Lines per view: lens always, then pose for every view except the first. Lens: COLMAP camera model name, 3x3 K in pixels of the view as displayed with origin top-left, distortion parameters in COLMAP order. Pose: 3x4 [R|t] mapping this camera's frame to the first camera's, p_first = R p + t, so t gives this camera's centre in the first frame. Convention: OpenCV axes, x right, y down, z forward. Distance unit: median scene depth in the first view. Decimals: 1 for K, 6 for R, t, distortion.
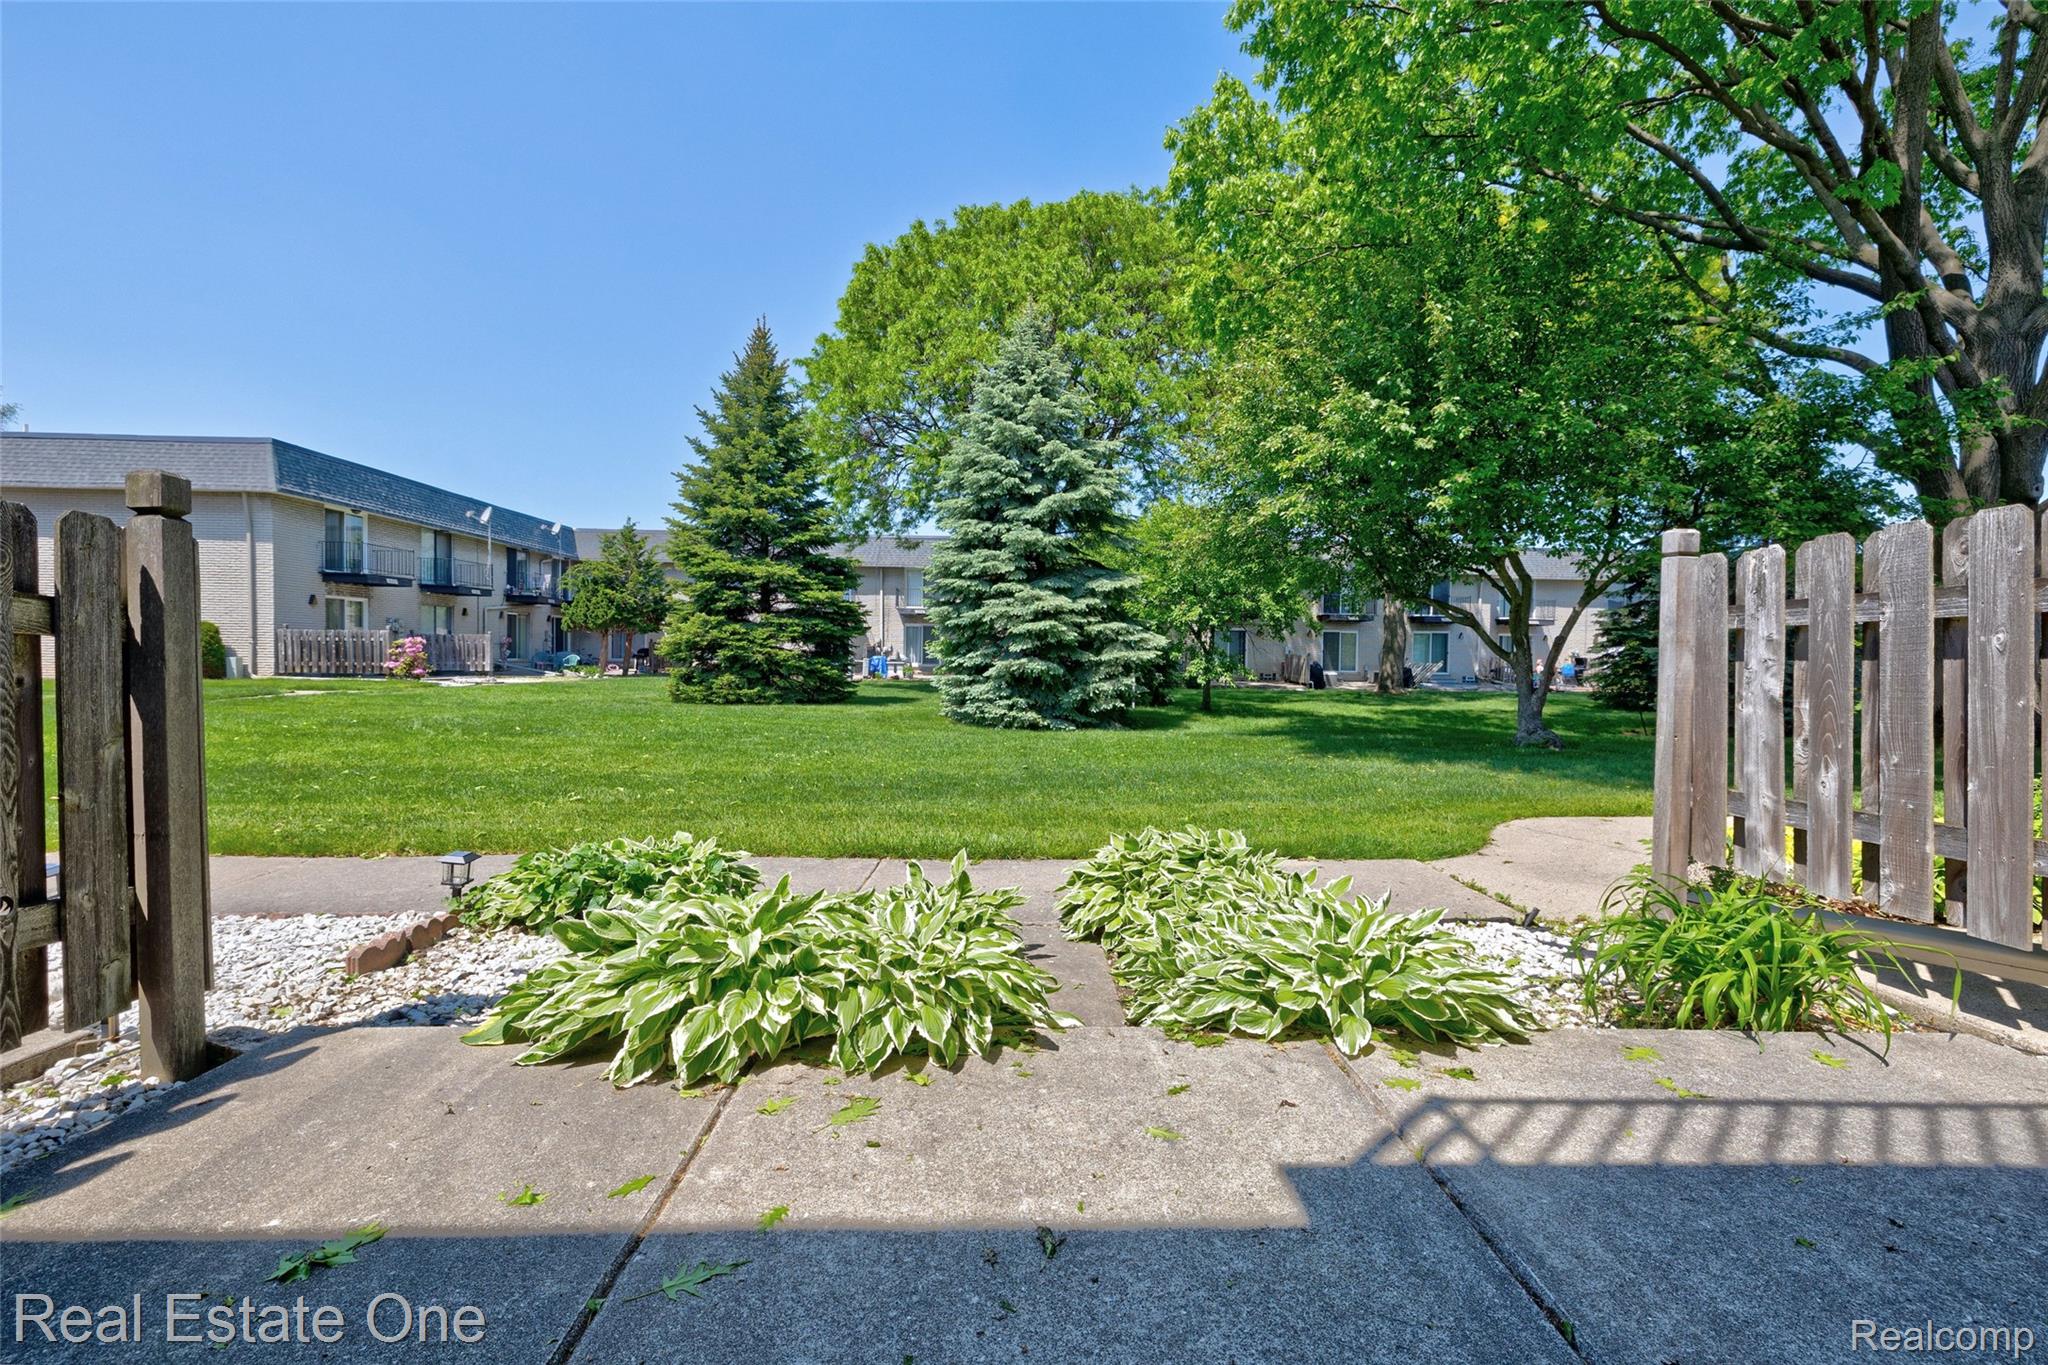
lens RADIAL K [[875.6, 0, 1019.2], [0, 875.6, 678.7], [0, 0, 1]] dist [-0.000669, 0.000419]
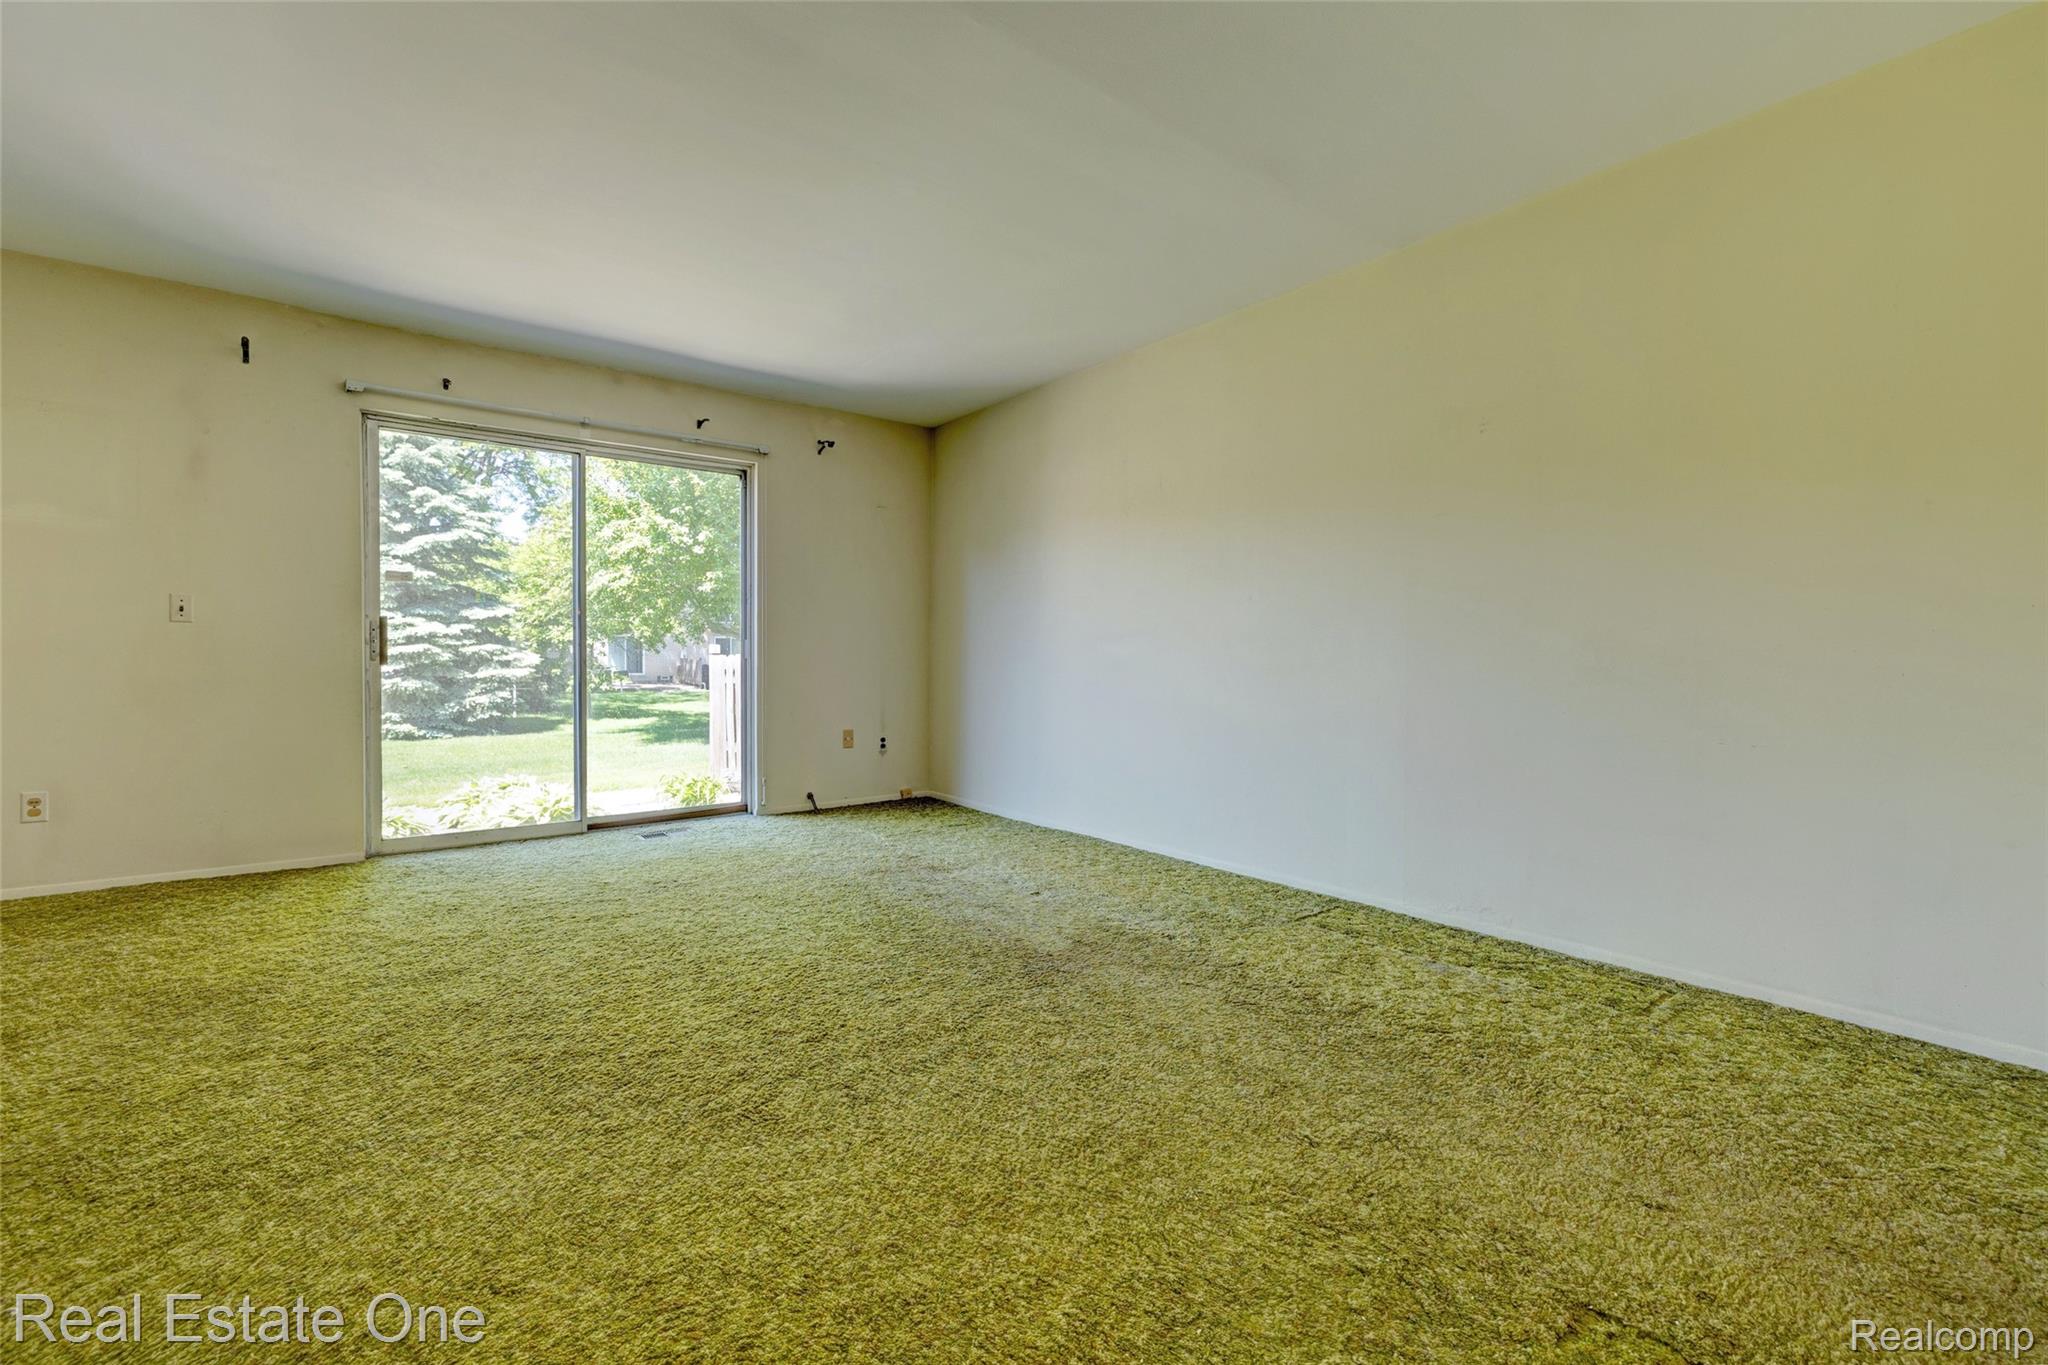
lens RADIAL K [[875.6, 0, 1018.9], [0, 875.6, 671.5], [0, 0, 1]] dist [-0.000669, 0.000419]
pose [[0.803390, -0.021124, 0.595078, -0.021284], [0.023215, 0.999722, 0.004146, -0.016550], [-0.595000, 0.010484, 0.803657, -0.381426]]
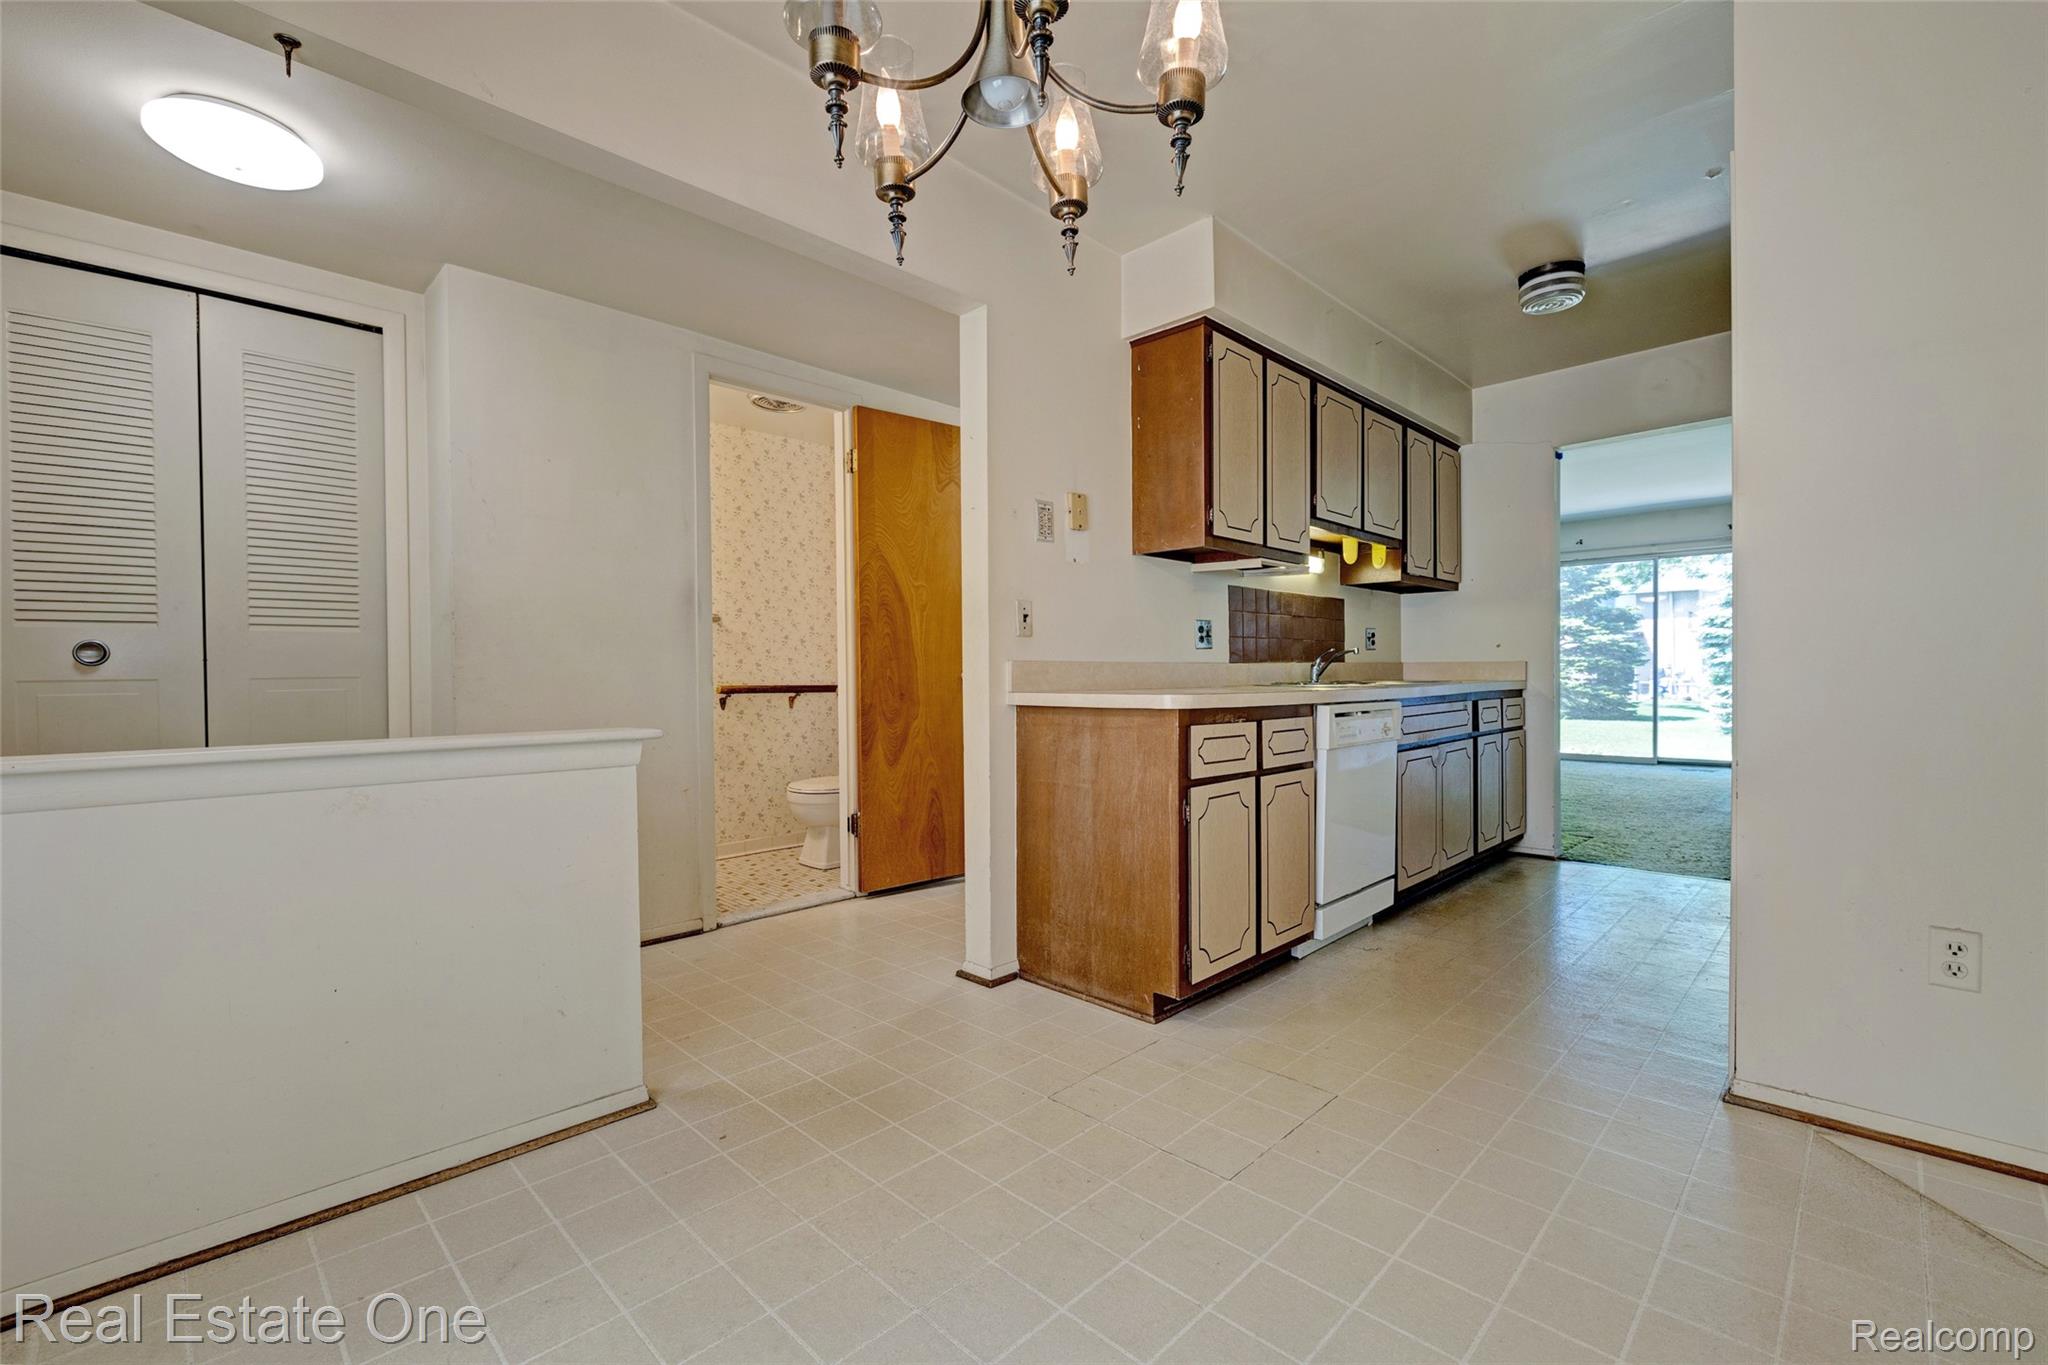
lens RADIAL K [[875.6, 0, 1015.3], [0, 875.6, 679.1], [0, 0, 1]] dist [-0.000669, 0.000419]
pose [[0.686954, -0.014327, -0.726560, 0.161461], [-0.001397, 0.999778, -0.021036, -0.005274], [0.726700, 0.015465, 0.686781, -0.726280]]
